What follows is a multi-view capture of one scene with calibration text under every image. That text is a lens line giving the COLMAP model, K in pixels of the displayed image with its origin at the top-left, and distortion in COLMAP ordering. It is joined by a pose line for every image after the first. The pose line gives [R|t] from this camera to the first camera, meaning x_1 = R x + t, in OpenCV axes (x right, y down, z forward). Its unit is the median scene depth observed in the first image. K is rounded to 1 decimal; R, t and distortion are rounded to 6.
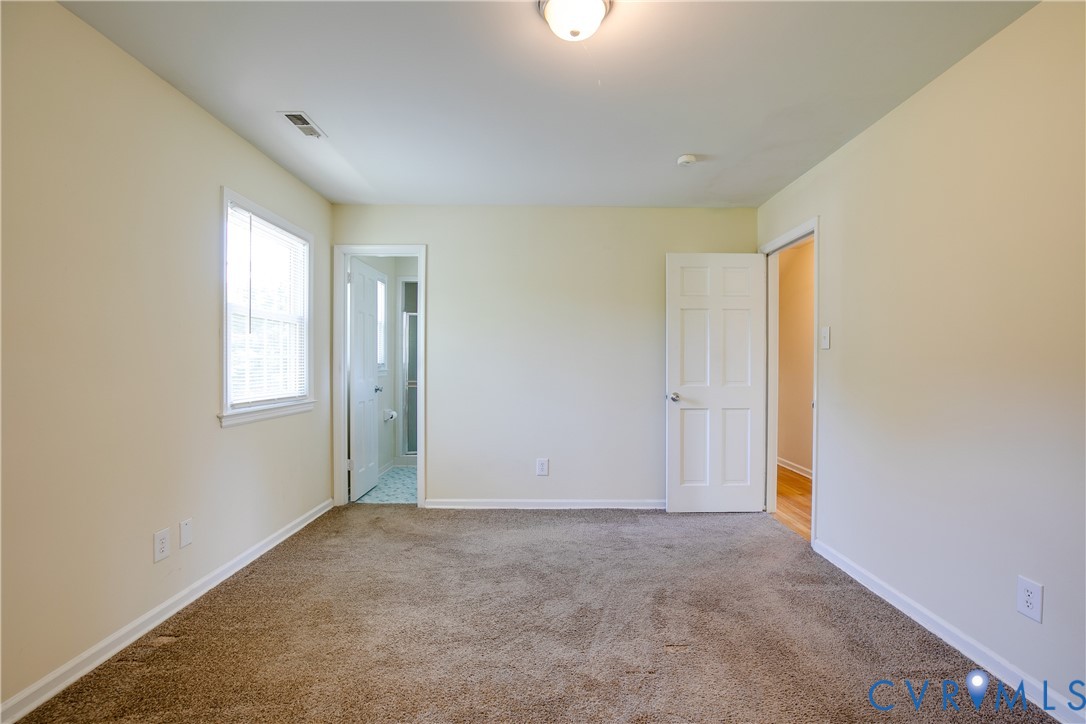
lens RADIAL K [[487.4, 0, 543.0], [0, 487.4, 362.0], [0, 0, 1]] dist [0.020933, -0.006332]
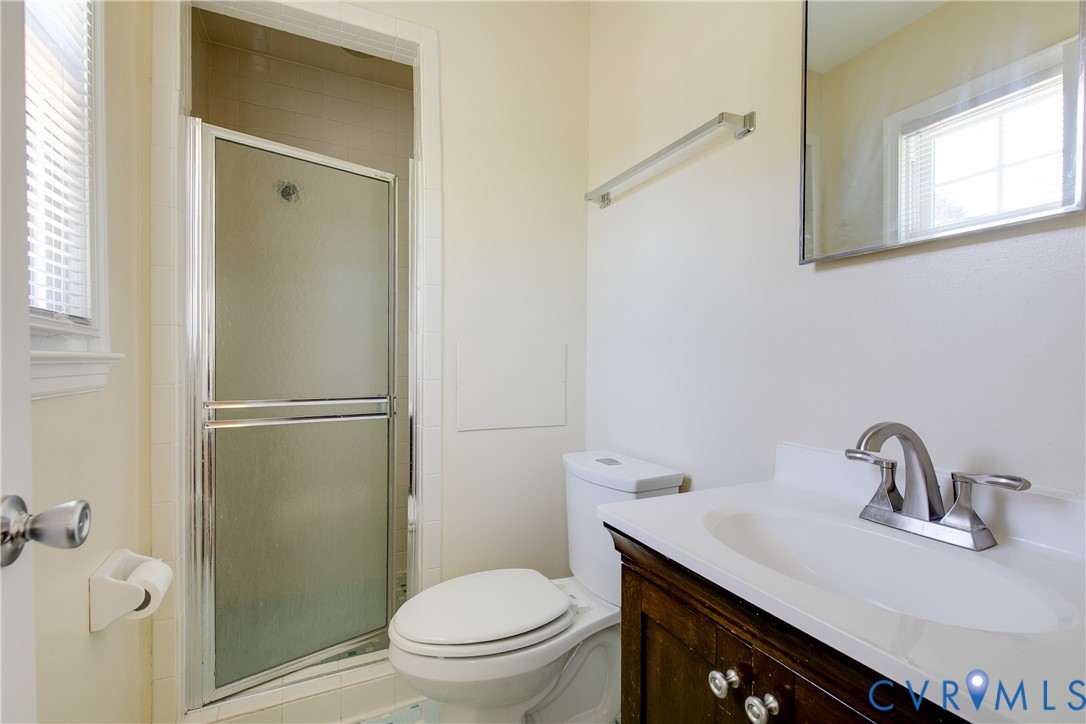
lens RADIAL K [[487.4, 0, 543.0], [0, 487.4, 362.0], [0, 0, 1]] dist [0.020933, -0.006332]
pose [[0.903198, -0.001009, 0.429223, -0.236002], [-0.000622, 0.999993, 0.003658, 0.015913], [-0.429224, -0.003571, 0.903191, 0.716368]]
